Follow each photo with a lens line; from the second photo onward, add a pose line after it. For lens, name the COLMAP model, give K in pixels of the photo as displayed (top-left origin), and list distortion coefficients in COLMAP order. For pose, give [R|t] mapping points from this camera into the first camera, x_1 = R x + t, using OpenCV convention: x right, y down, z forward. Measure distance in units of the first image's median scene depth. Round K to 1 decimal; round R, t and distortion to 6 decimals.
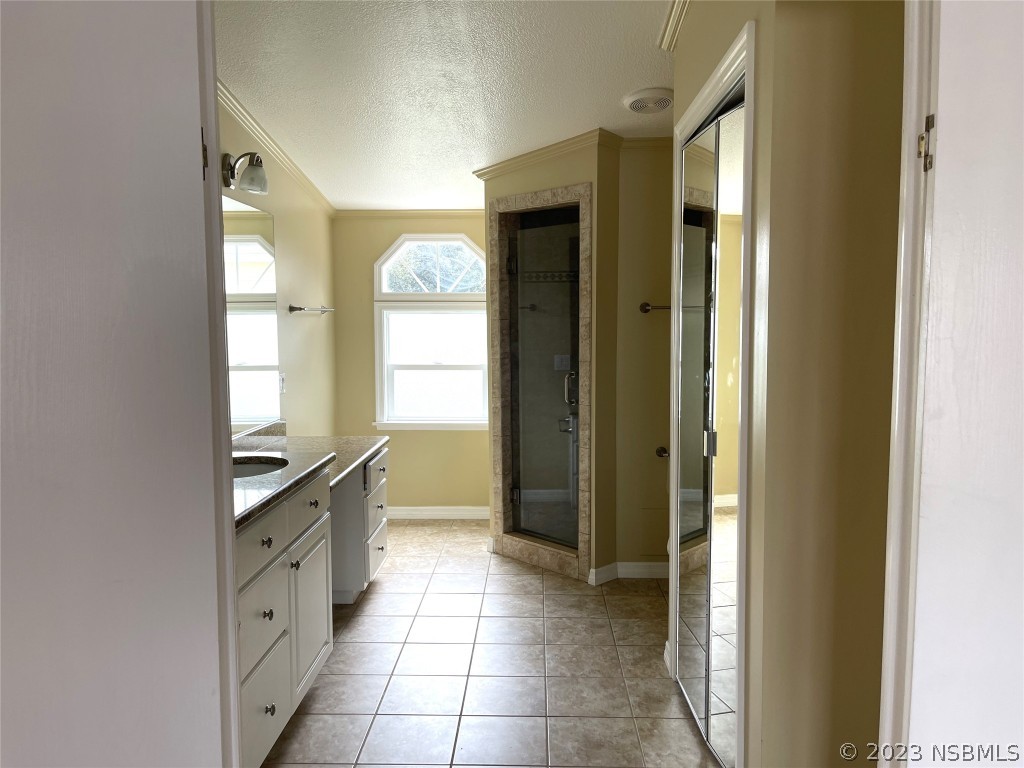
lens RADIAL K [[778.8, 0, 510.7], [0, 778.8, 385.9], [0, 0, 1]] dist [0.002538, -0.000239]
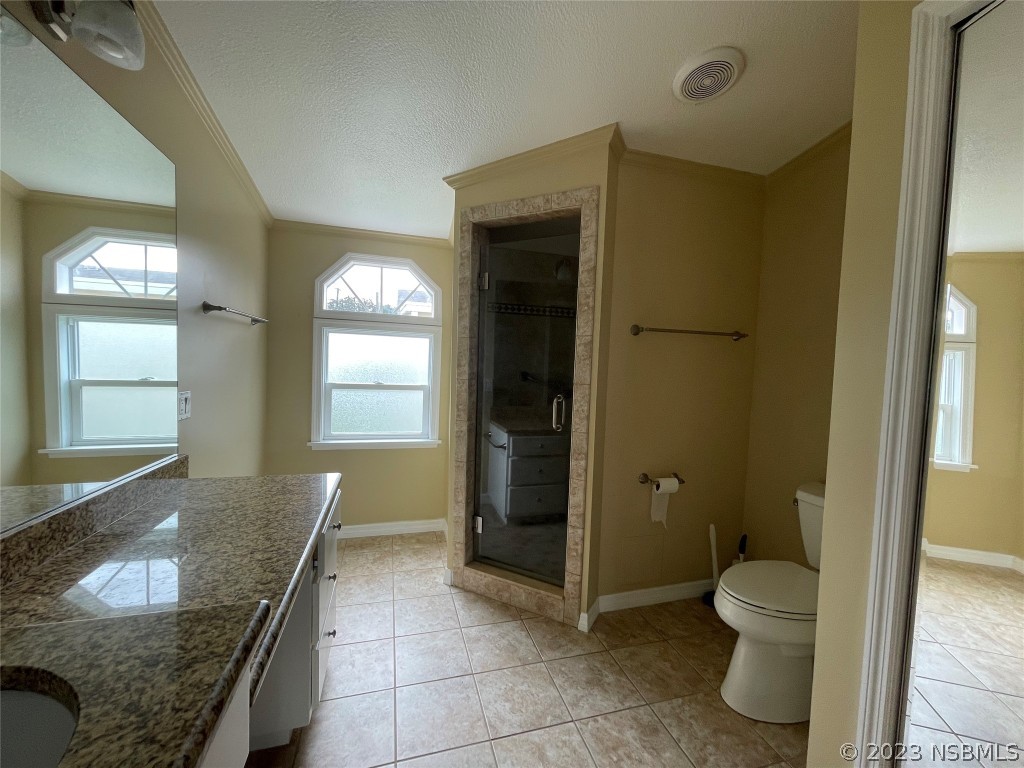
lens RADIAL K [[421.5, 0, 518.1], [0, 421.5, 382.0], [0, 0, 1]] dist [-0.012215, 0.000616]
pose [[0.947369, 0.023597, 0.319272, -0.119819], [-0.011235, 0.999116, -0.040506, -0.012084], [-0.319945, 0.034787, 0.946797, 0.512054]]
